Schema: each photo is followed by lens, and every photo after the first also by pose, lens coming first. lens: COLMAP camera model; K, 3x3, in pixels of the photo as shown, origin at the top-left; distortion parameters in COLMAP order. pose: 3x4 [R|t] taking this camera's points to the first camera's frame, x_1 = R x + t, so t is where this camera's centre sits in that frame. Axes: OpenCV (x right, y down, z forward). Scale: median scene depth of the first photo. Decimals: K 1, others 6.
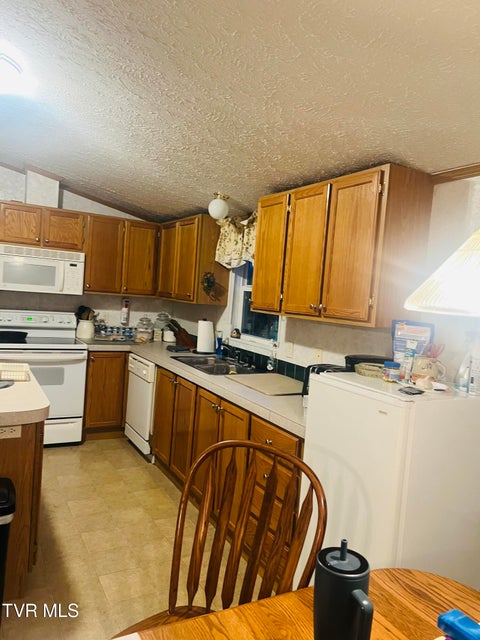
lens RADIAL K [[481.4, 0, 237.8], [0, 481.4, 325.6], [0, 0, 1]] dist [0.062899, -0.072079]
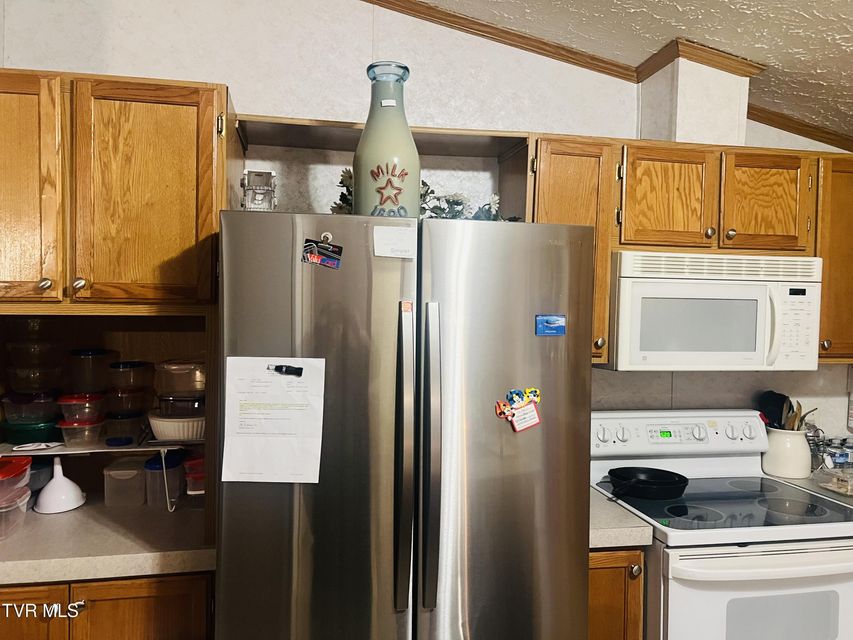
lens RADIAL K [[641.6, 0, 424.3], [0, 641.6, 324.1], [0, 0, 1]] dist [0.062899, -0.072079]
pose [[0.949815, -0.055123, -0.307918, -0.479420], [0.038327, 0.997442, -0.060337, -0.084429], [0.310456, 0.045507, 0.949498, 0.458105]]
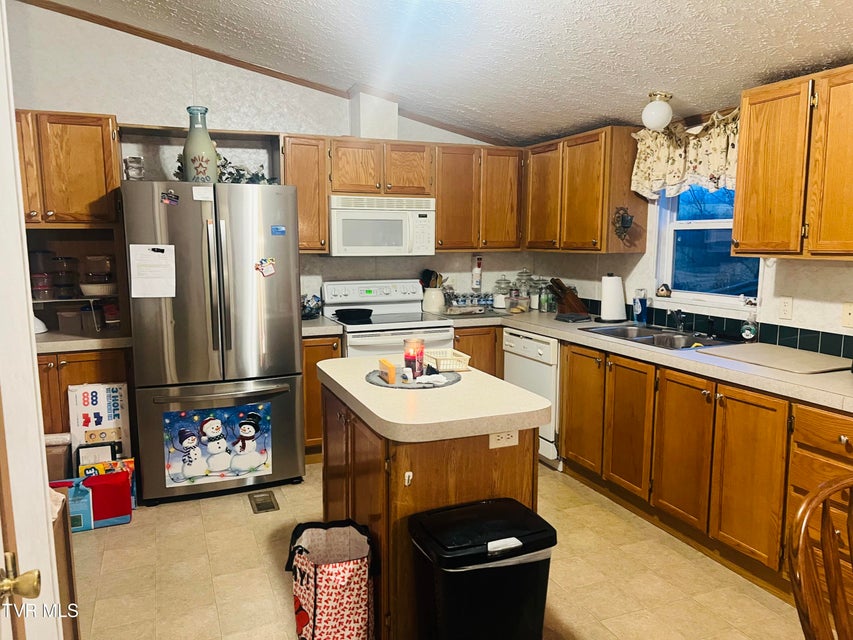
lens RADIAL K [[641.6, 0, 421.5], [0, 641.6, 332.5], [0, 0, 1]] dist [0.062899, -0.072079]
pose [[0.990233, -0.063688, -0.124029, -0.239271], [0.072499, 0.995057, 0.067871, -0.012867], [0.119094, -0.076200, 0.989955, 0.000161]]
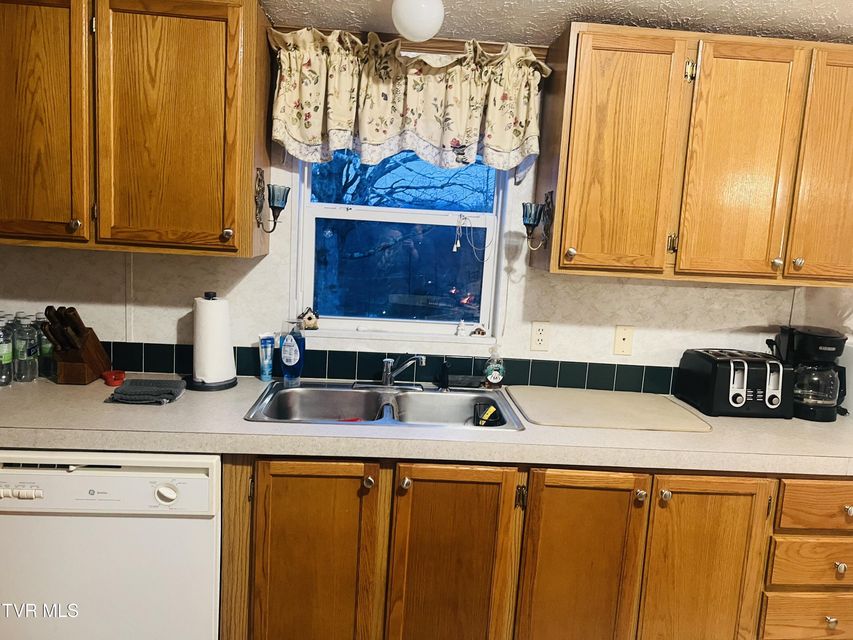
lens RADIAL K [[641.6, 0, 425.3], [0, 641.6, 315.2], [0, 0, 1]] dist [0.062899, -0.072079]
pose [[0.424364, -0.170792, 0.889238, -0.454329], [0.037596, 0.984527, 0.171152, -0.078061], [-0.904711, -0.039199, 0.424219, 0.648155]]
